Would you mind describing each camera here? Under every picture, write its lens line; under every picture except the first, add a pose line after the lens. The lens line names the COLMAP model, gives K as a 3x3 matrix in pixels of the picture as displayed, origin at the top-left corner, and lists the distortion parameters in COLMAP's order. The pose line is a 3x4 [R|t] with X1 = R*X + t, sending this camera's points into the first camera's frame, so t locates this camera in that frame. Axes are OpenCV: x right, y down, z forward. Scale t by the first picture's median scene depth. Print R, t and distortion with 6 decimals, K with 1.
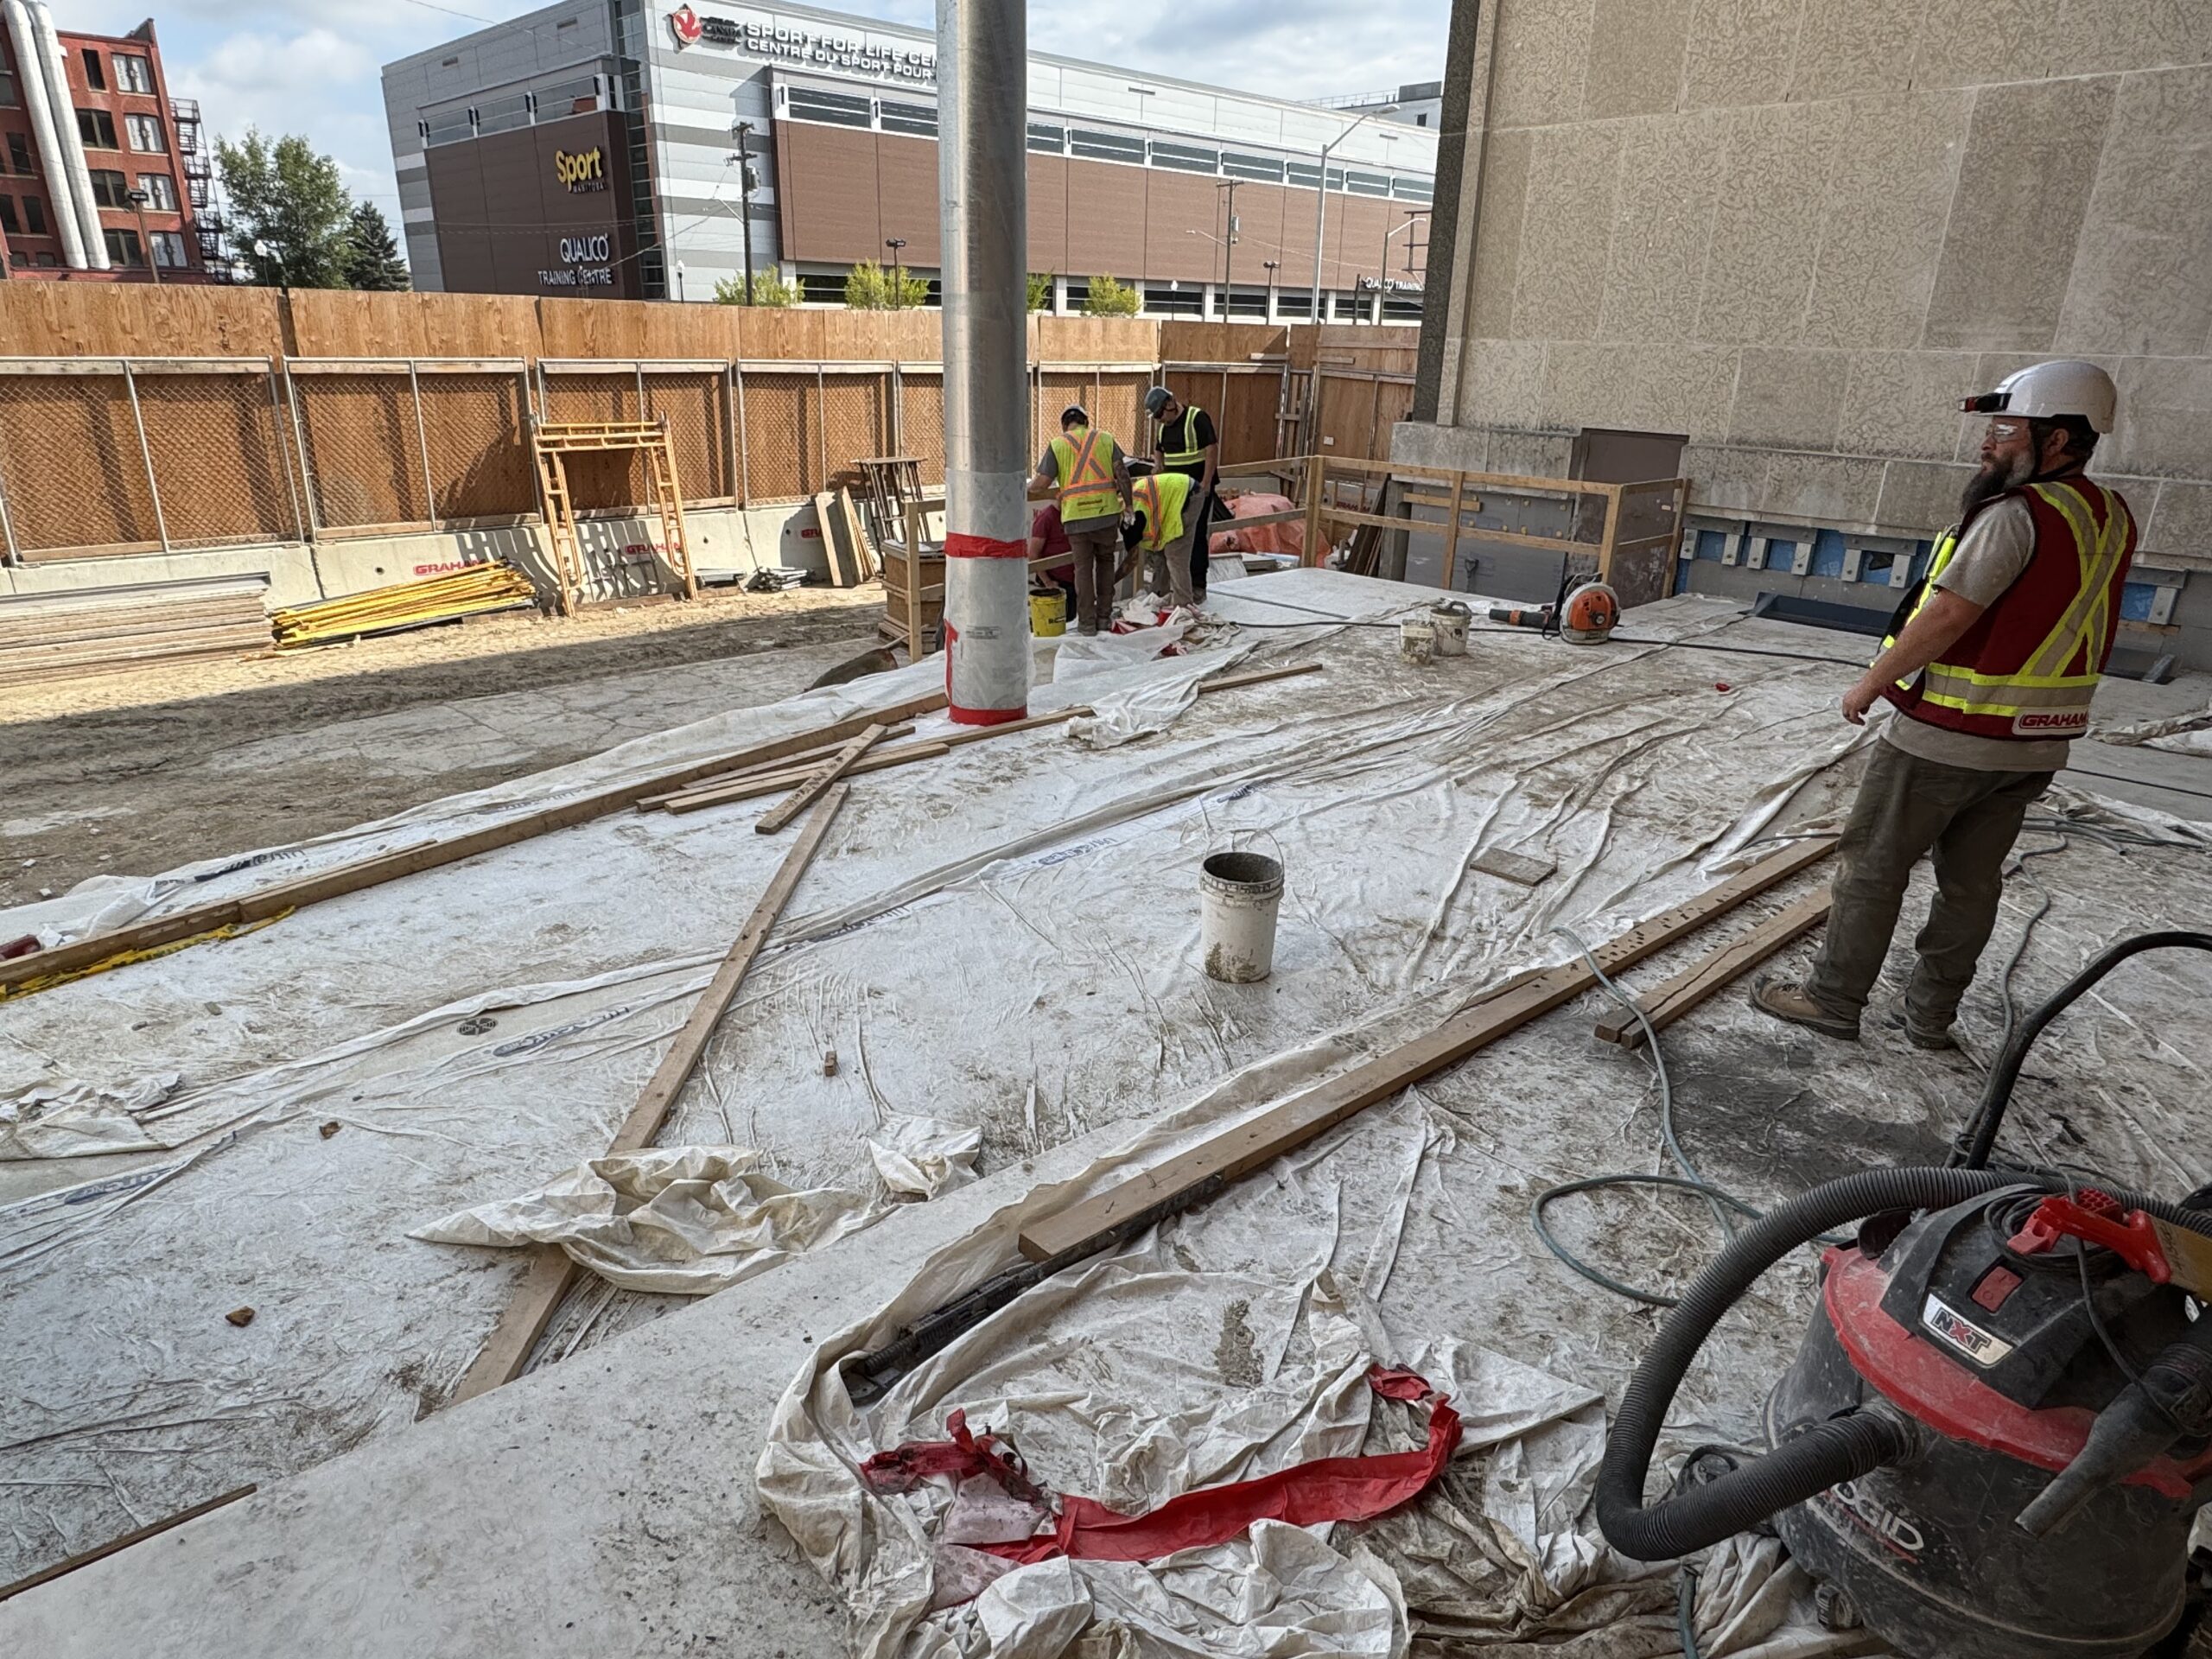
lens RADIAL K [[1337.7, 0, 1084.5], [0, 1337.7, 866.1], [0, 0, 1]] dist [-0.008040, 0.003258]
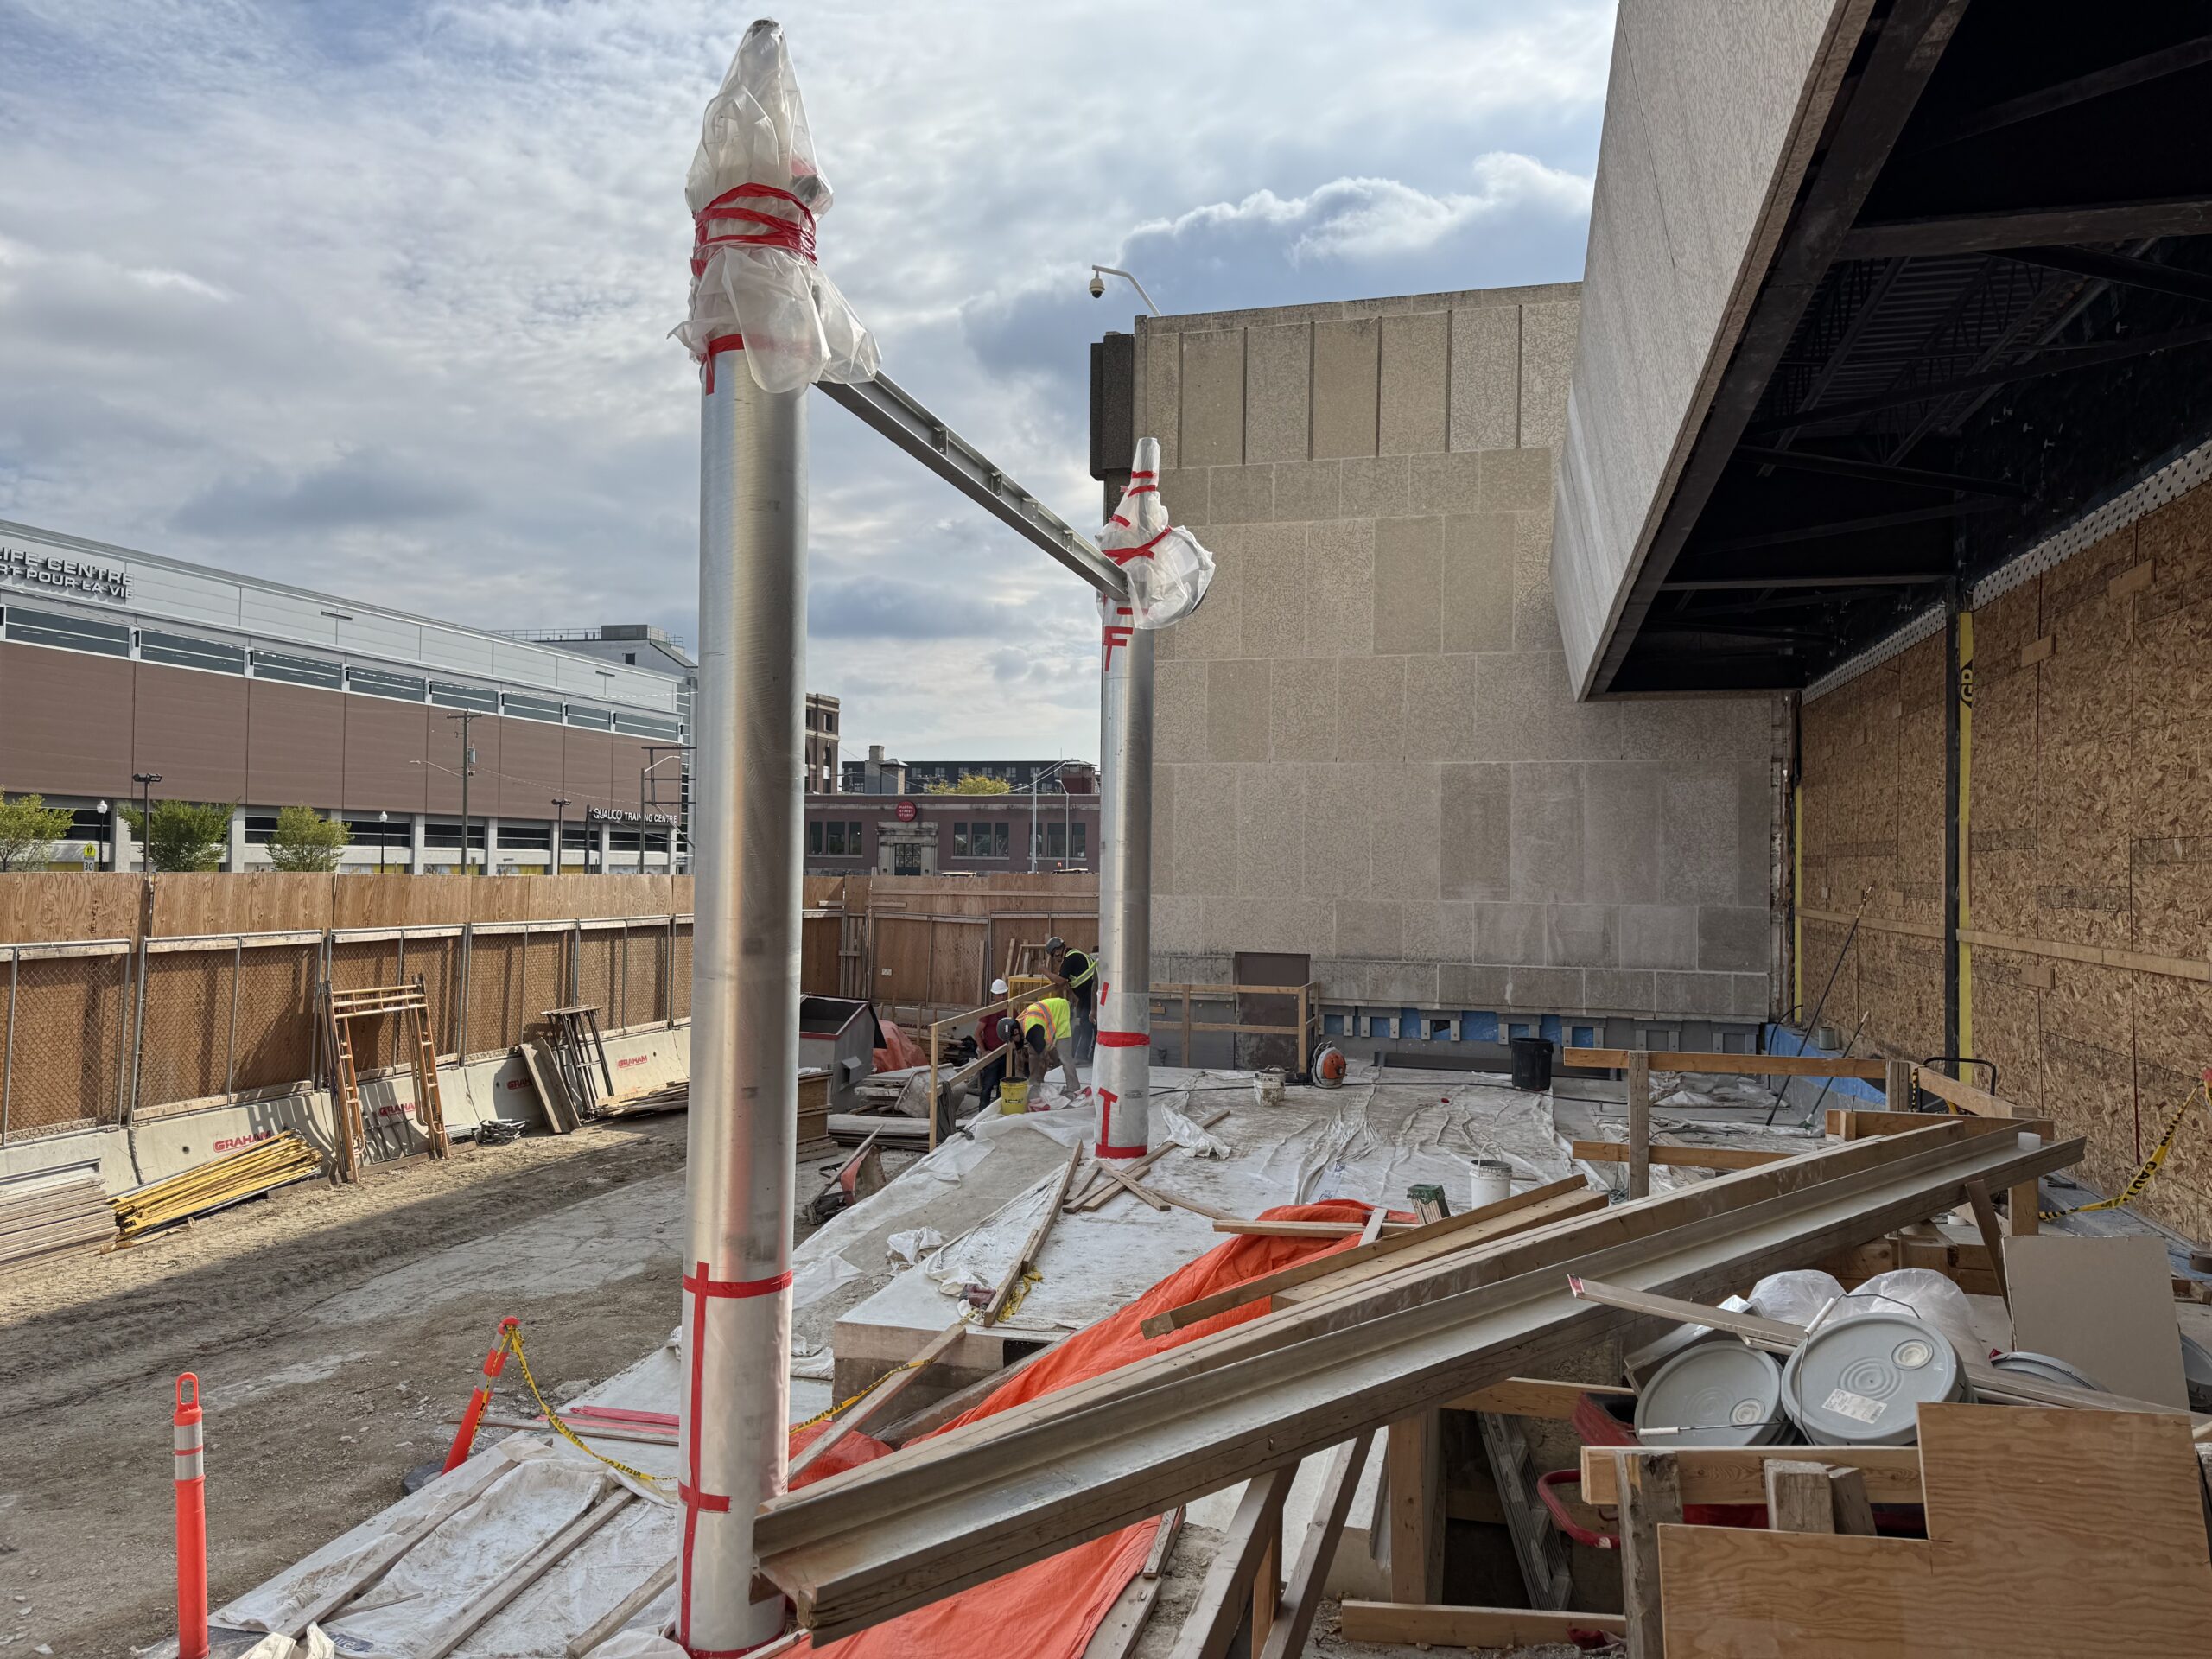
lens RADIAL K [[1616.3, 0, 1116.7], [0, 1616.3, 846.5], [0, 0, 1]] dist [0.062494, -0.060672]
pose [[0.839728, -0.004087, 0.542993, -0.580159], [0.207681, 0.926362, -0.314202, 0.074437], [-0.501723, 0.376613, 0.778740, -0.287726]]
